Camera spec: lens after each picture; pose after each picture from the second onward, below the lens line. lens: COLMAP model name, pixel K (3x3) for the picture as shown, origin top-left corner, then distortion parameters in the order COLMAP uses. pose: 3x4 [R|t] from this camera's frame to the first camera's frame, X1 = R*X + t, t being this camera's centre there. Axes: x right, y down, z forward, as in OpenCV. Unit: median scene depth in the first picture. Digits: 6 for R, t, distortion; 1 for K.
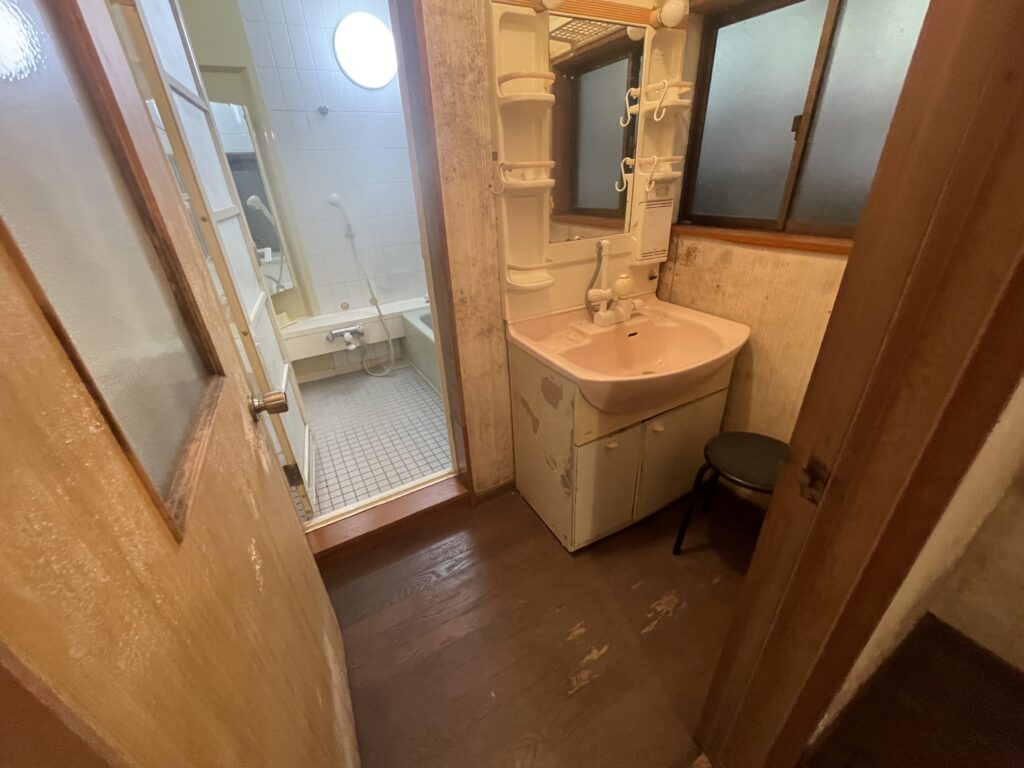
lens RADIAL K [[411.1, 0, 512.0], [0, 411.1, 384.0], [0, 0, 1]] dist [-0.000896, -0.000068]
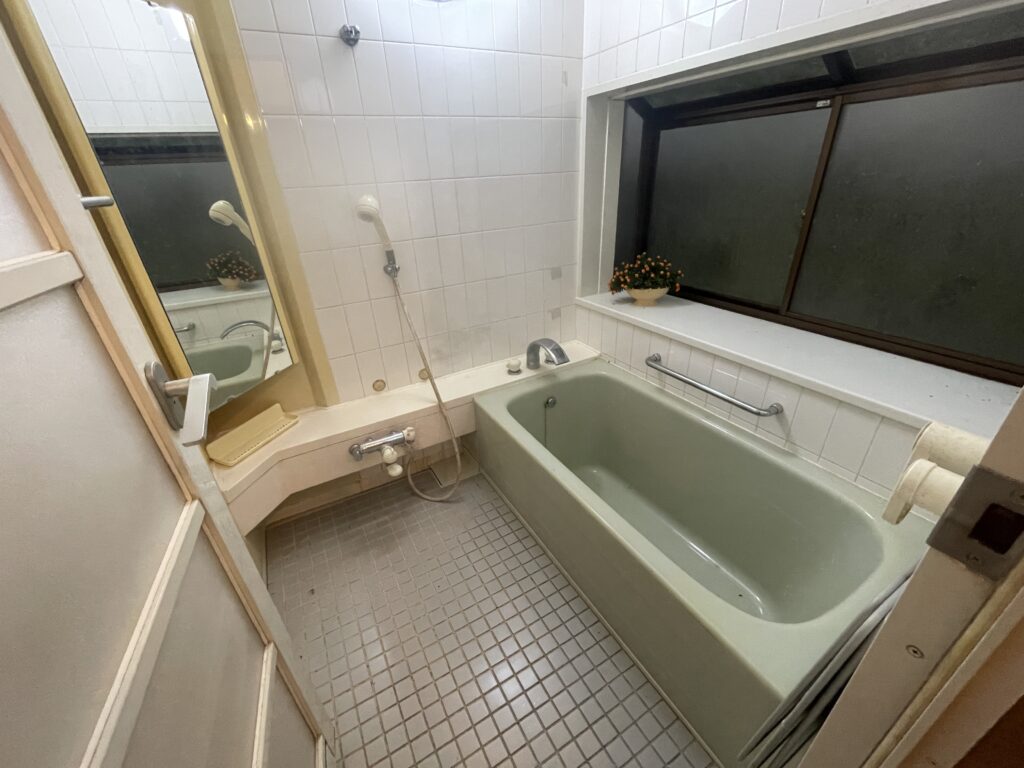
lens RADIAL K [[411.1, 0, 512.0], [0, 411.1, 384.0], [0, 0, 1]] dist [-0.000896, -0.000068]
pose [[0.999963, 0.005492, -0.006585, -0.214324], [-0.005468, 0.999979, 0.003530, -0.198928], [0.006604, -0.003493, 0.999972, 0.415092]]
